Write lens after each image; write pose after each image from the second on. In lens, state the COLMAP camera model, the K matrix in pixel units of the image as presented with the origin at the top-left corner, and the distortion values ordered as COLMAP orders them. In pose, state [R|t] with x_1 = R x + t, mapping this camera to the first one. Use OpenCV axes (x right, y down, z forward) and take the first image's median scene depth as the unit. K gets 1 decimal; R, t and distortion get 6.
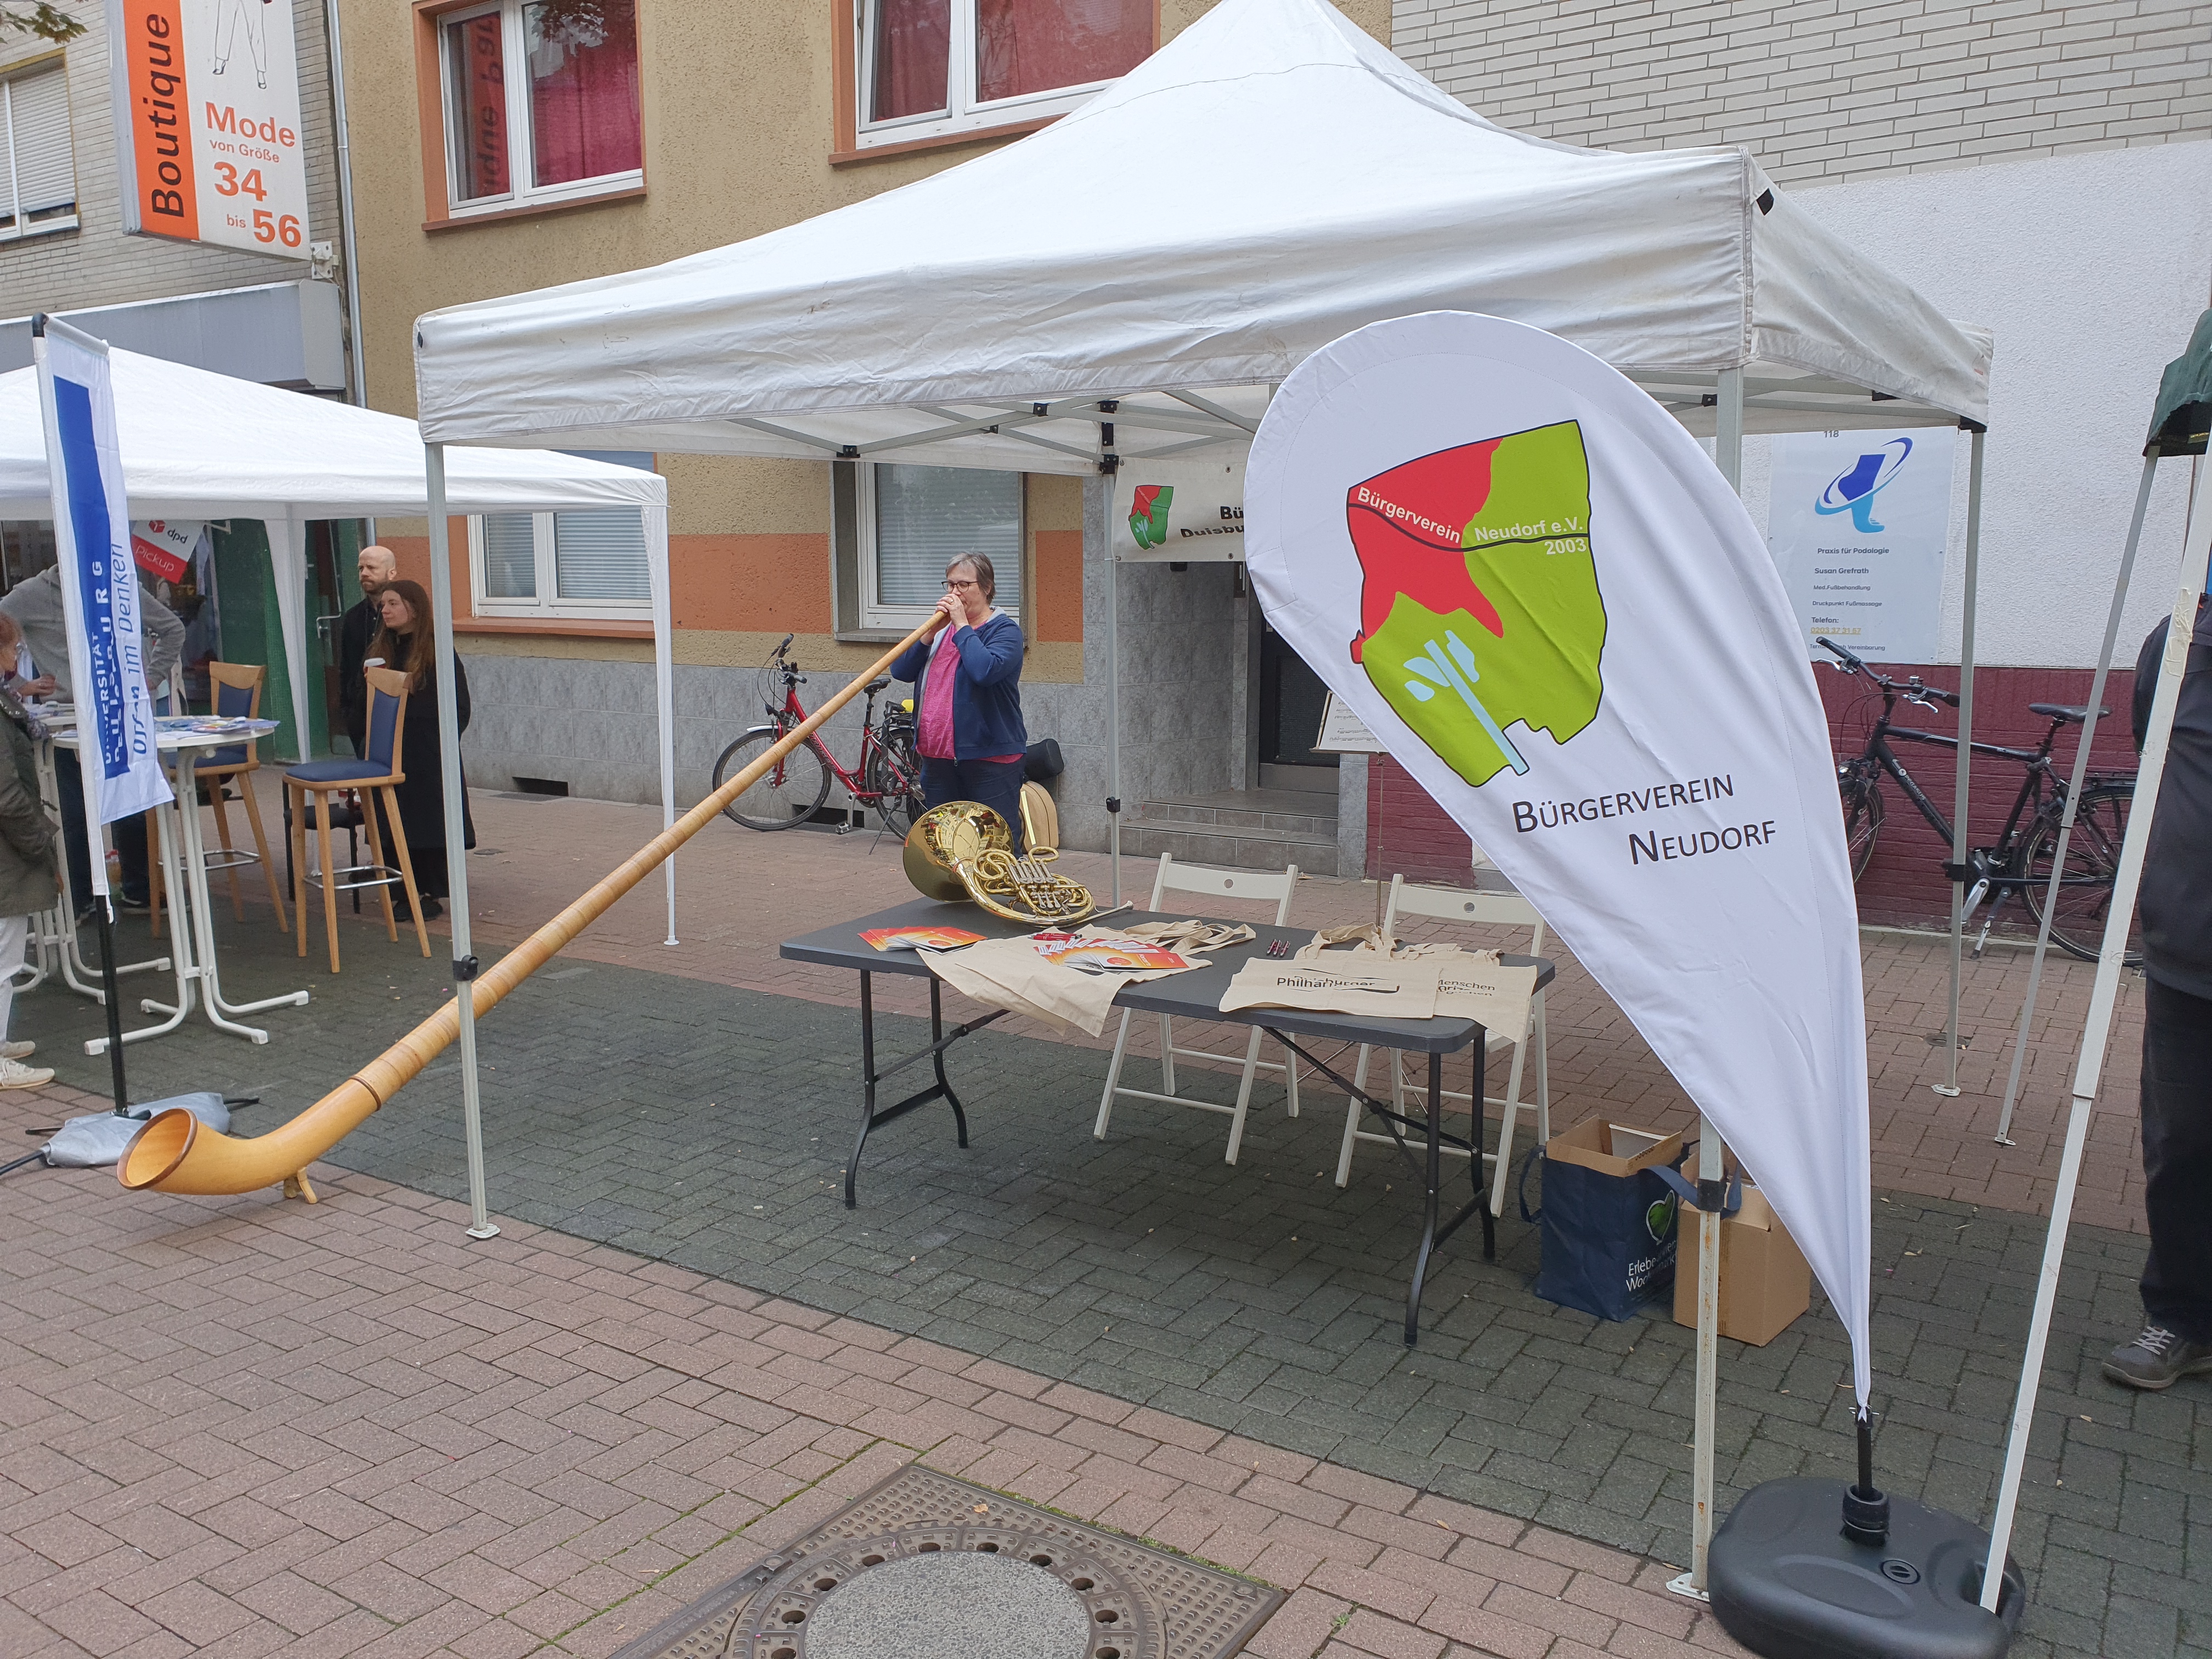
lens RADIAL K [[1700.1, 0, 1135.4], [0, 1700.1, 843.7], [0, 0, 1]] dist [0.024671, -0.008341]
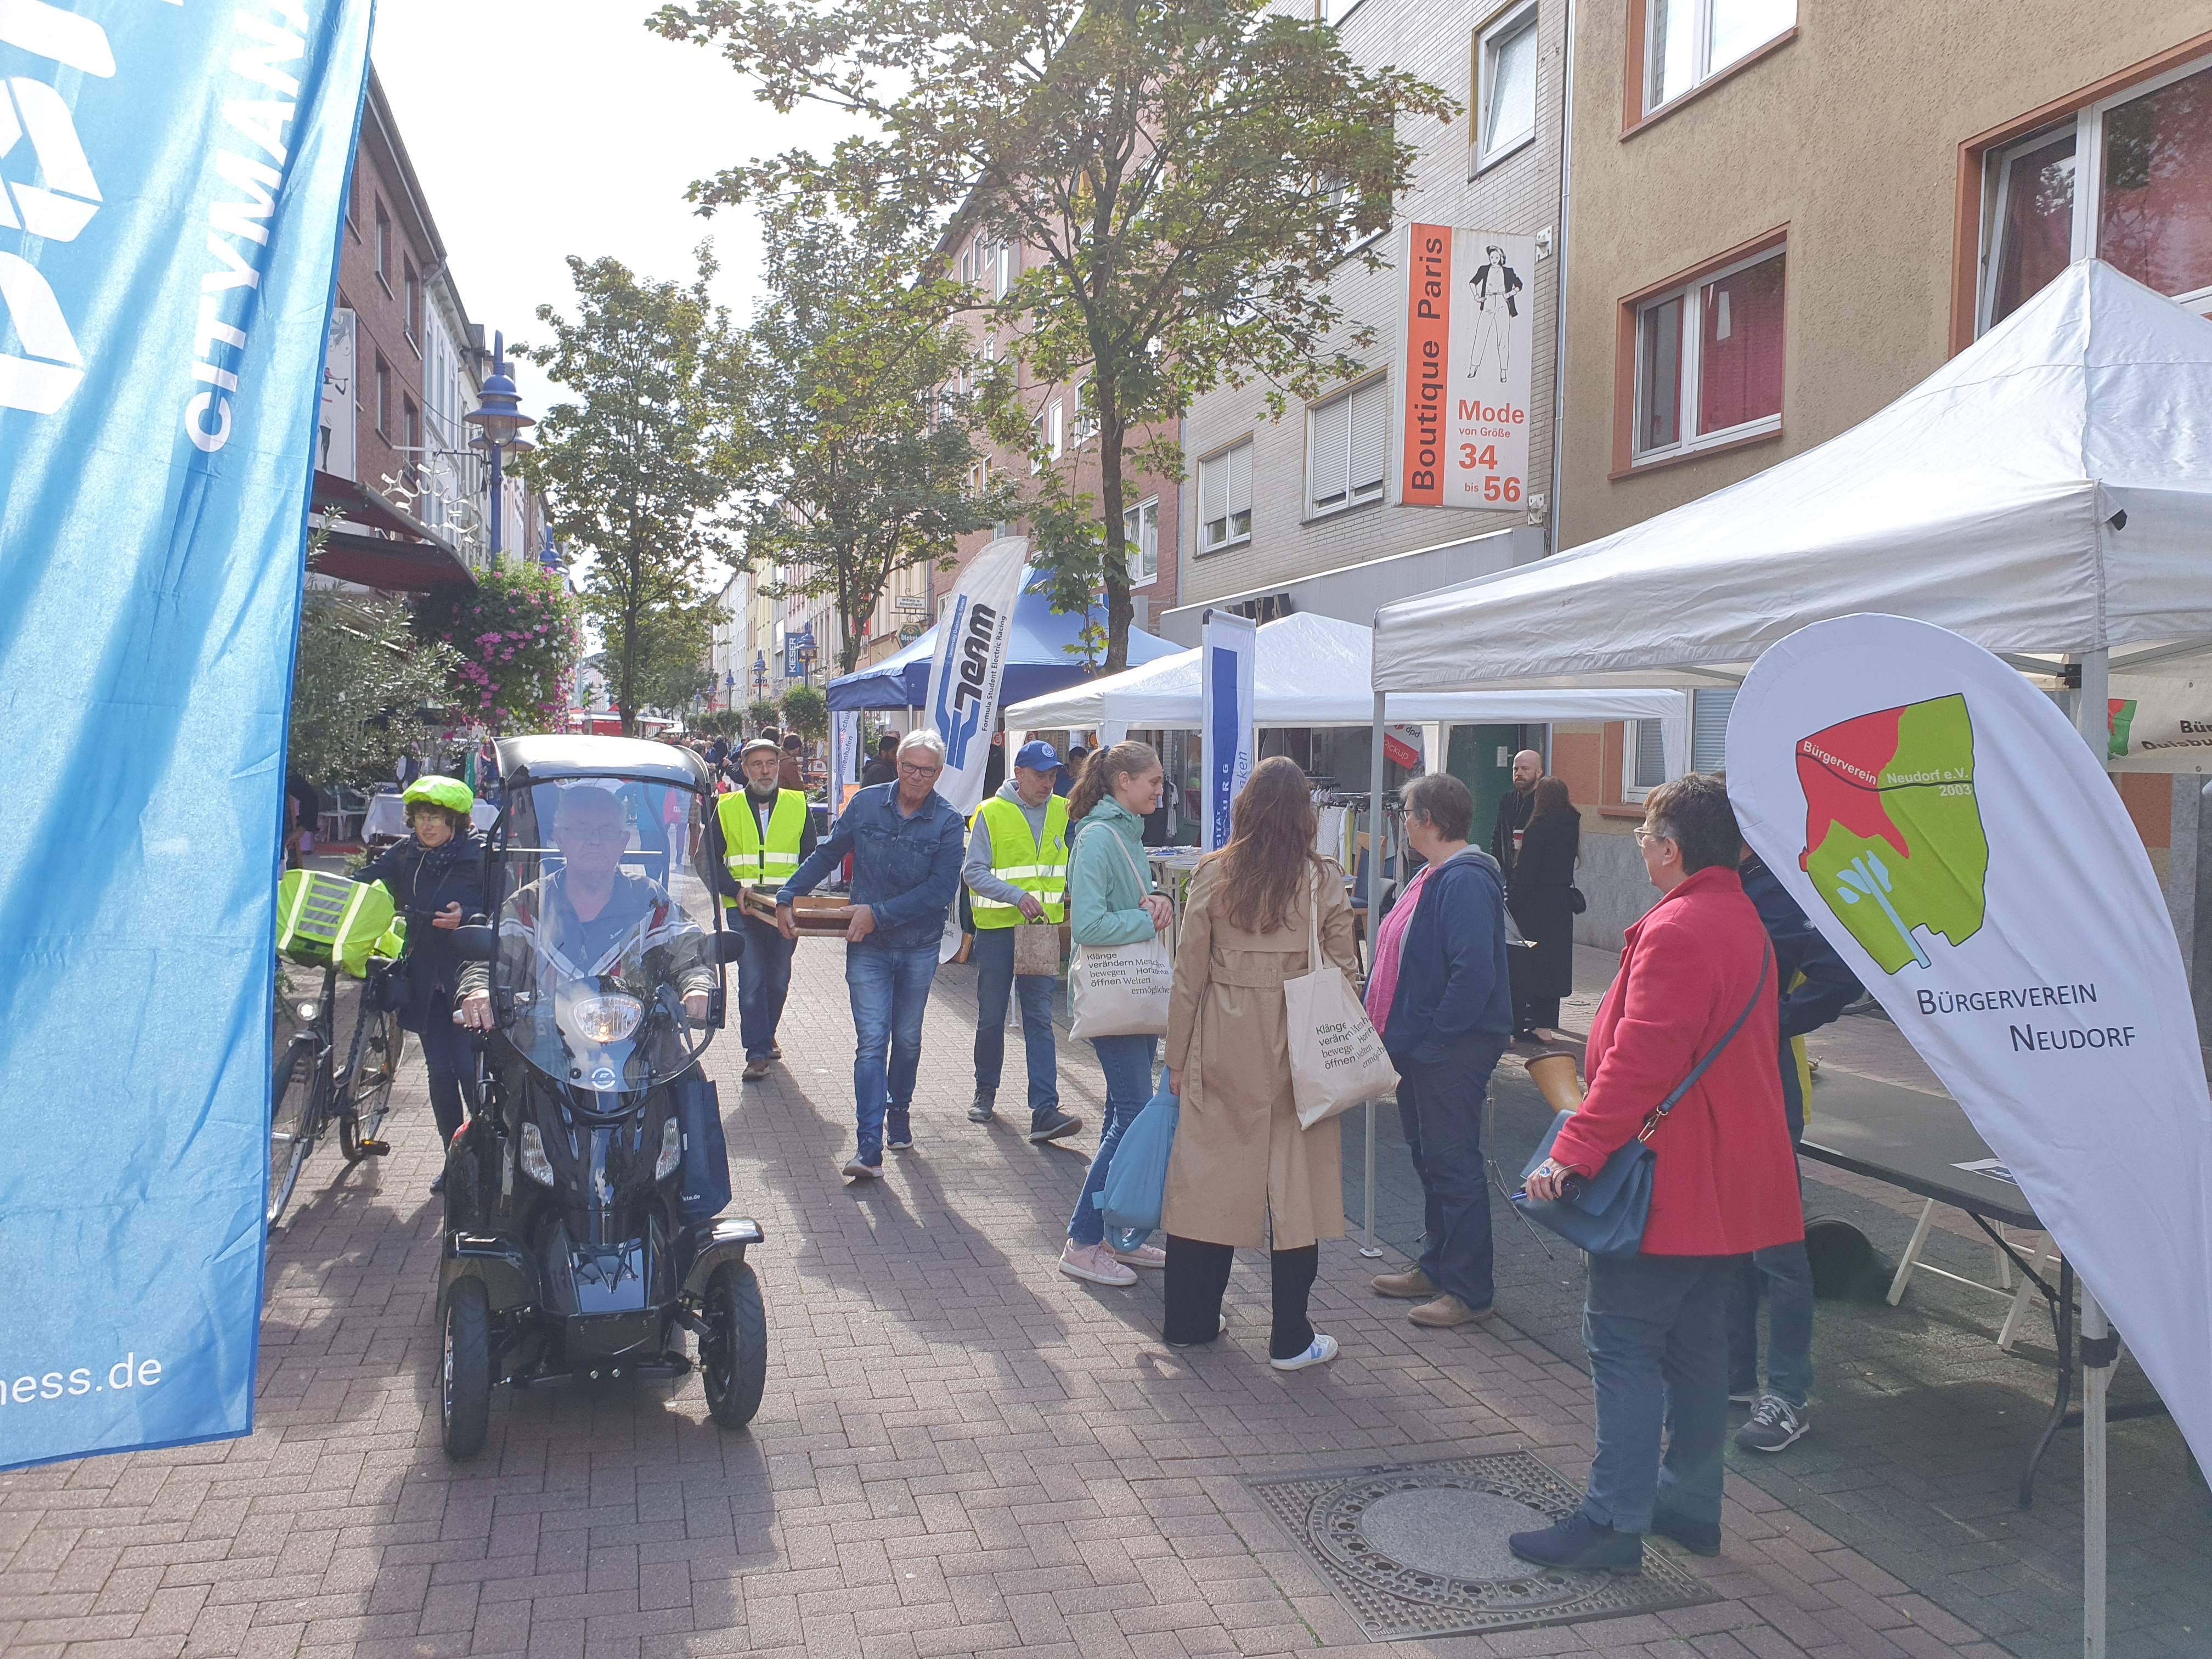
lens RADIAL K [[1700.1, 0, 1135.4], [0, 1700.1, 843.7], [0, 0, 1]] dist [0.024671, -0.008341]
pose [[0.748747, 0.049628, -0.660995, 0.344997], [-0.118095, 0.991227, -0.059351, 0.006754], [0.652251, 0.122499, 0.748039, -0.185735]]
